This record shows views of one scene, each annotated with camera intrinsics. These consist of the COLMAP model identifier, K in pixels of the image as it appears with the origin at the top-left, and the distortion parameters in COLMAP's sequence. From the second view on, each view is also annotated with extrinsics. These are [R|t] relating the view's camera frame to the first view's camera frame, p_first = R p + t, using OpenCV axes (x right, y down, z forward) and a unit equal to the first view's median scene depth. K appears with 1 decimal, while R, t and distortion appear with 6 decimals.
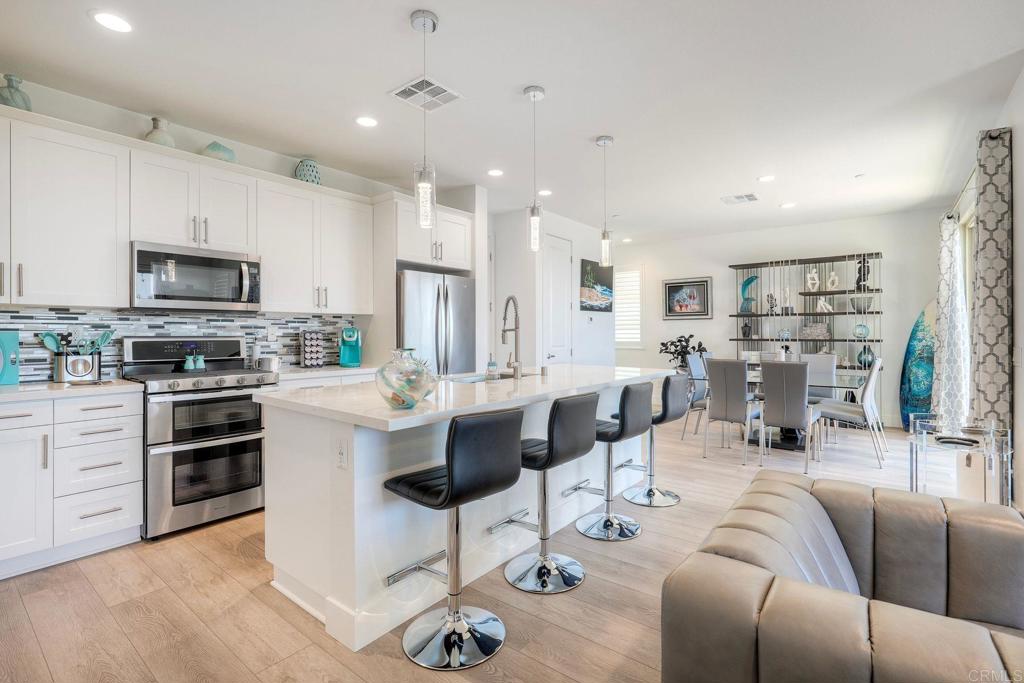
lens RADIAL K [[476.8, 0, 514.3], [0, 476.8, 328.4], [0, 0, 1]] dist [-0.003885, -0.000168]
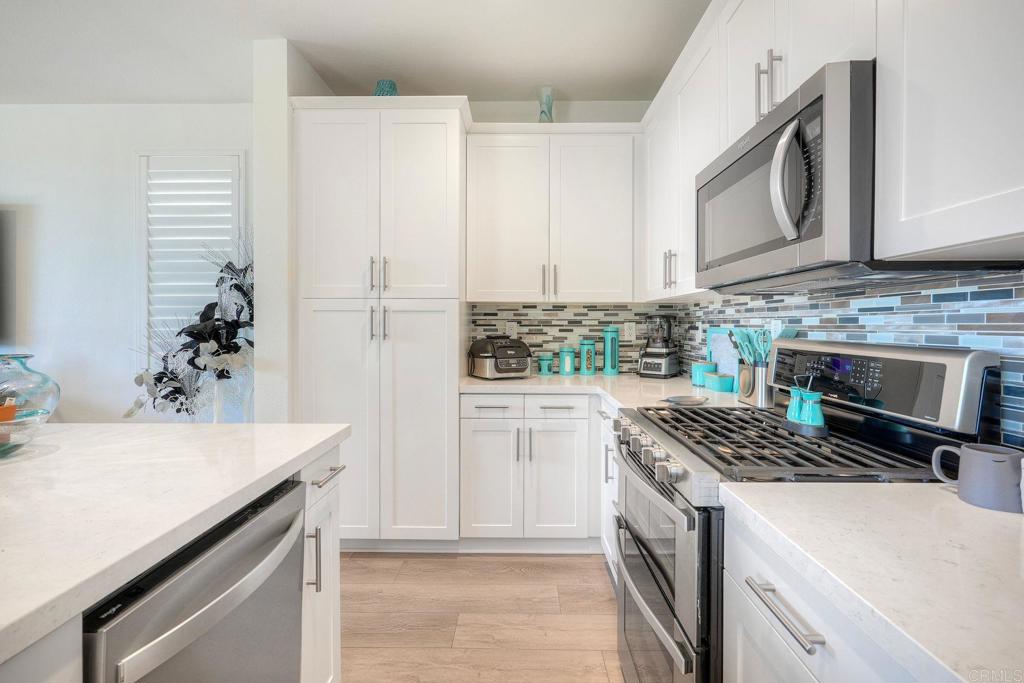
lens RADIAL K [[476.8, 0, 514.3], [0, 476.8, 328.4], [0, 0, 1]] dist [-0.003885, -0.000168]
pose [[-0.791656, 0.007276, -0.610923, -0.113440], [0.004583, 0.999972, 0.005971, 0.000243], [0.610949, 0.001927, -0.791667, 0.591441]]
